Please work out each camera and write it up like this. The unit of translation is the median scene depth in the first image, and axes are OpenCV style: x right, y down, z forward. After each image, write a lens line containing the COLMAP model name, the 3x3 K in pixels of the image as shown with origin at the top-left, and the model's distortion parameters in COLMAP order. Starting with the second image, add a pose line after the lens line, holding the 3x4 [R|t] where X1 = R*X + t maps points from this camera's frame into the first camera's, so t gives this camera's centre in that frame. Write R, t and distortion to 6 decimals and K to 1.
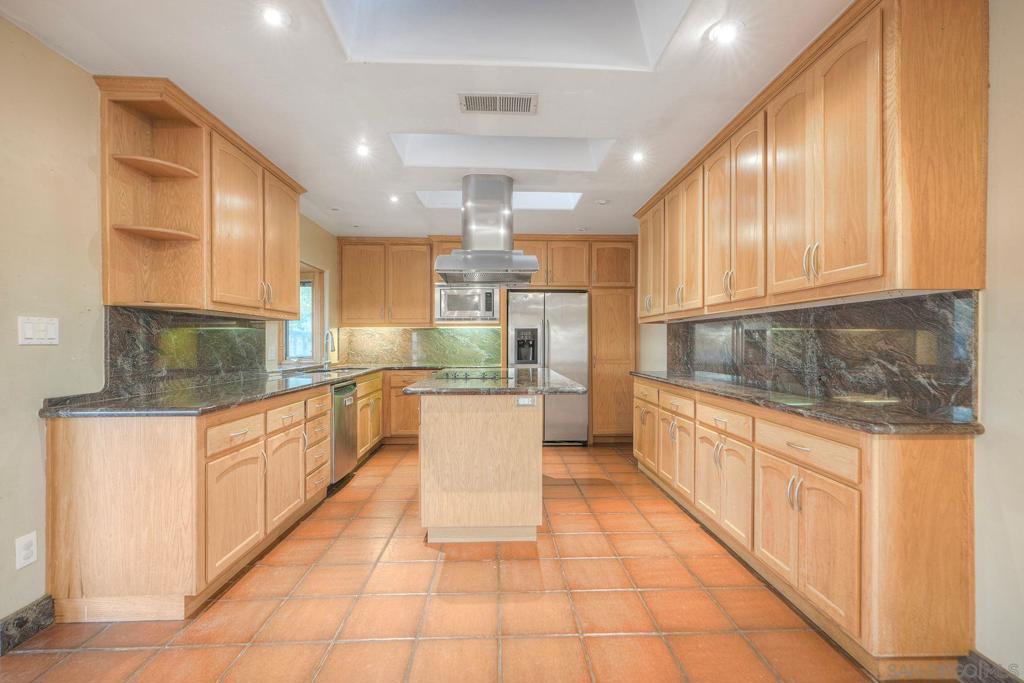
lens RADIAL K [[467.6, 0, 516.3], [0, 467.6, 340.8], [0, 0, 1]] dist [-0.001126, 0.000784]
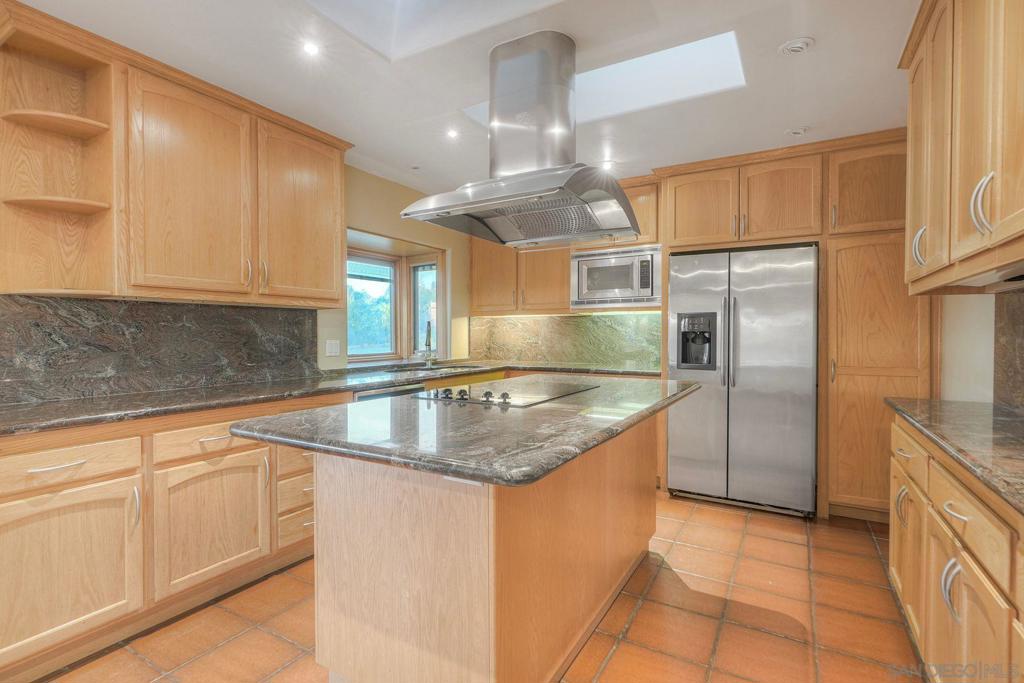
lens RADIAL K [[486.5, 0, 505.5], [0, 486.5, 337.2], [0, 0, 1]] dist [-0.005491, 0.001188]
pose [[0.839651, 0.004331, -0.543109, 0.204046], [0.002888, 0.999918, 0.012438, -0.003055], [0.543119, -0.012012, 0.839570, 0.414501]]
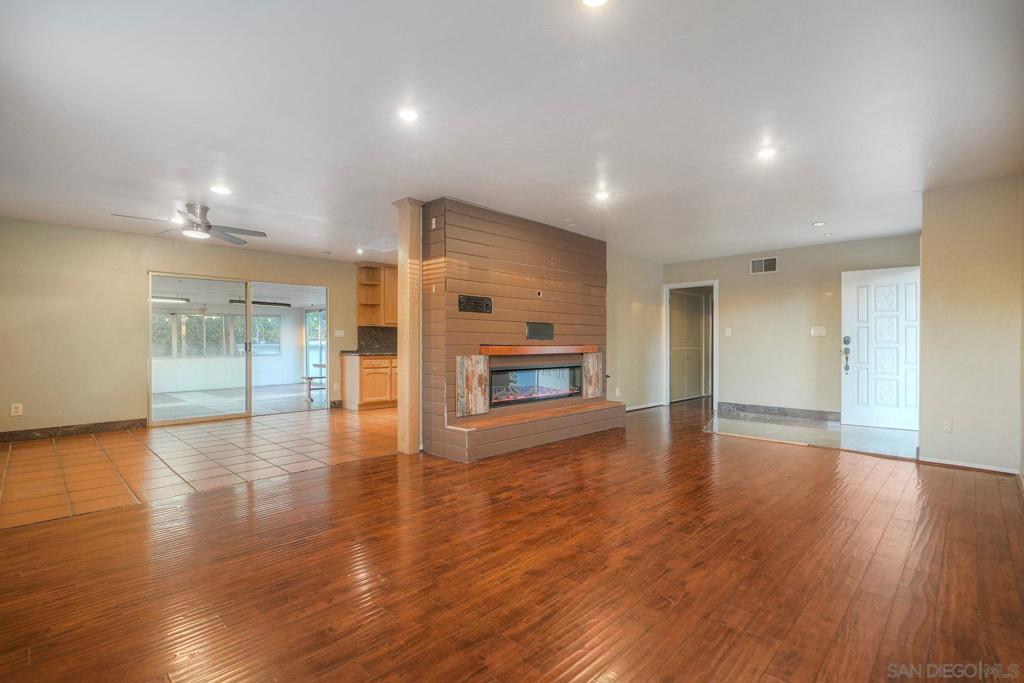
lens RADIAL K [[472.8, 0, 506.9], [0, 472.8, 347.0], [0, 0, 1]] dist [-0.002611, 0.000108]
pose [[0.682688, 0.005634, -0.730688, 1.363006], [0.000111, 0.999969, 0.007815, 0.029184], [0.730710, -0.005416, 0.682667, -0.335374]]
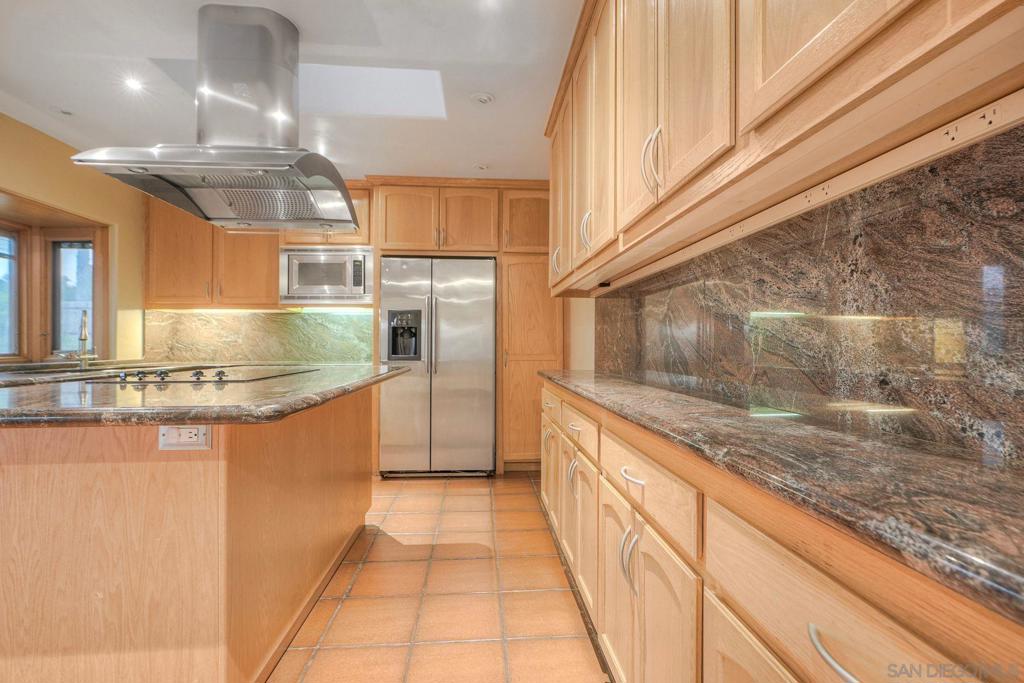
lens RADIAL K [[477.5, 0, 512.0], [0, 477.5, 341.5], [0, 0, 1]] dist [-0.002833, 0.000706]
pose [[0.999341, 0.000855, 0.036287, 0.199452], [-0.000783, 0.999998, -0.001991, 0.028647], [-0.036289, 0.001961, 0.999339, 0.365188]]
